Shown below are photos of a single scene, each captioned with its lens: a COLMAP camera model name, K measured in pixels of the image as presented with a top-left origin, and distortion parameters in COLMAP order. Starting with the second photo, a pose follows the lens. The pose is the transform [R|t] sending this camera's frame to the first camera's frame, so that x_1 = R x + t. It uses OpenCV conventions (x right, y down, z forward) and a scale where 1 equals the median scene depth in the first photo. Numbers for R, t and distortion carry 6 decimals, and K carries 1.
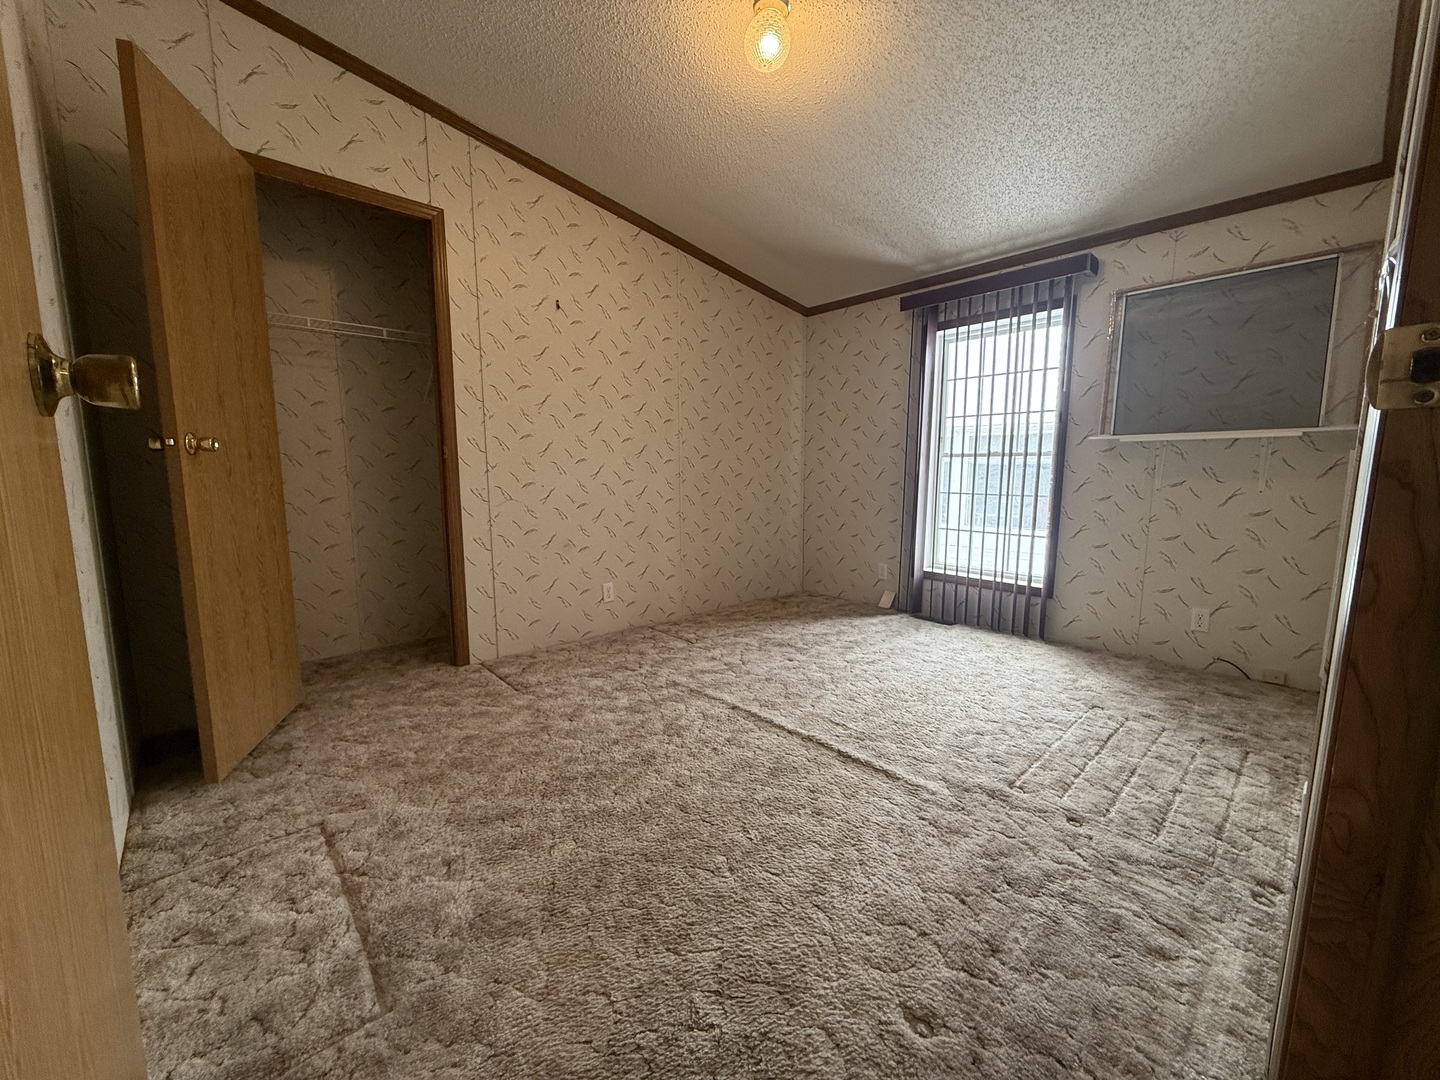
lens RADIAL K [[571.3, 0, 716.4], [0, 571.3, 541.1], [0, 0, 1]] dist [0.000254, 0.000053]
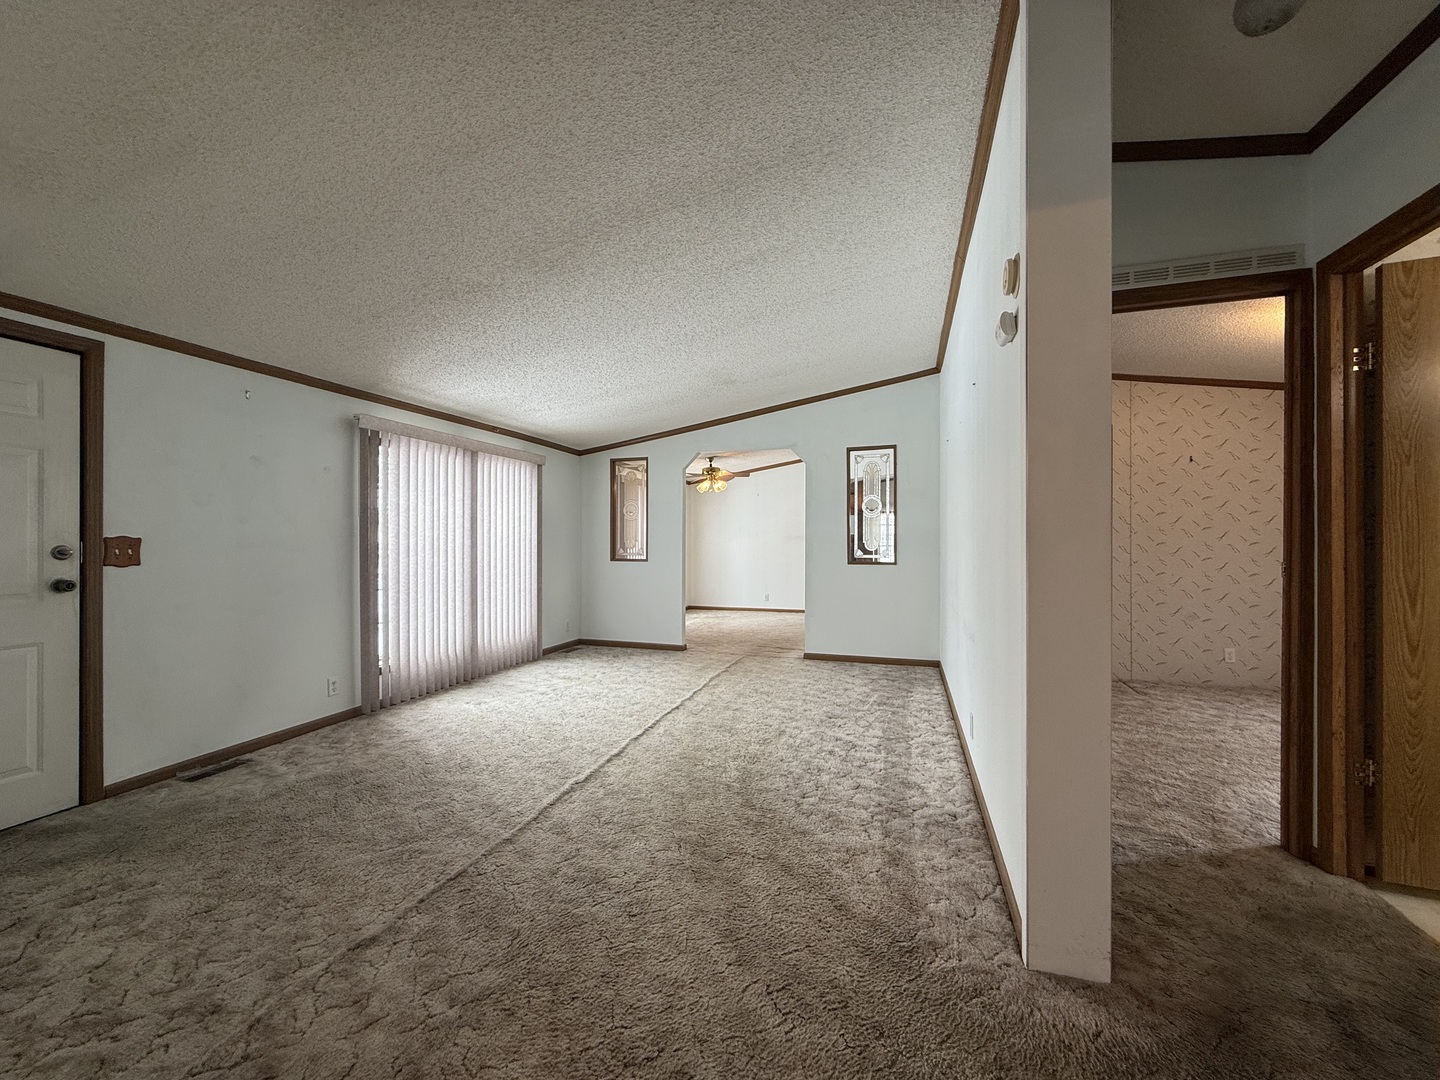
lens RADIAL K [[571.3, 0, 716.4], [0, 571.3, 541.1], [0, 0, 1]] dist [0.000254, 0.000053]
pose [[0.491266, 0.001882, -0.871008, 0.730281], [-0.114231, 0.991500, -0.062286, 0.082950], [0.863487, 0.130095, 0.487305, -1.388157]]
